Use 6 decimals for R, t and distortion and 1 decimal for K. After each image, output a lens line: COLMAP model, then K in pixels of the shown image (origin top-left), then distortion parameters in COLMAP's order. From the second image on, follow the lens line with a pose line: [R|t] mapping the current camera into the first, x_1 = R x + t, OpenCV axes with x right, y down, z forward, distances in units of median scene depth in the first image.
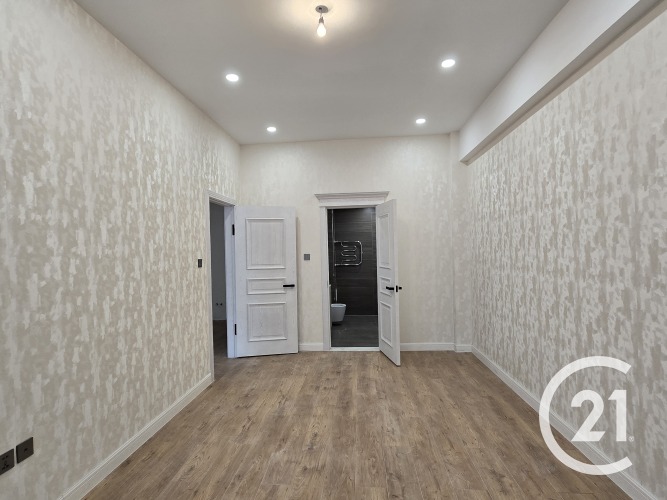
lens RADIAL K [[272.7, 0, 334.8], [0, 272.7, 253.2], [0, 0, 1]] dist [0.002146, 0.000460]
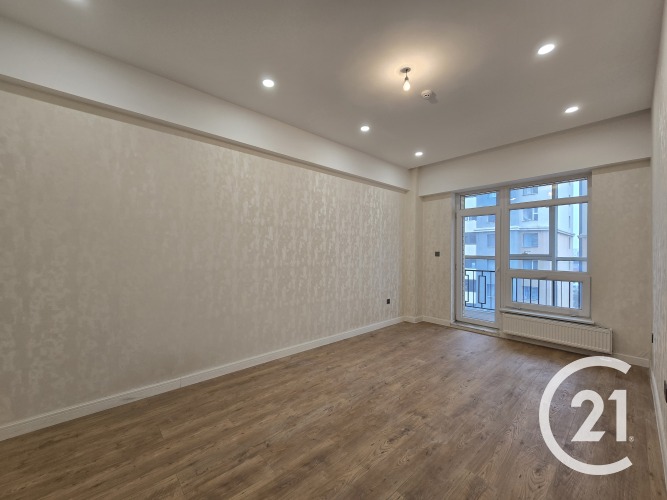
lens RADIAL K [[272.7, 0, 333.4], [0, 272.7, 252.4], [0, 0, 1]] dist [0.002146, 0.000460]
pose [[-0.670833, 0.024660, 0.741198, -0.565822], [0.013480, 0.999687, -0.021060, 0.056004], [-0.741486, -0.004137, -0.670956, 1.580781]]
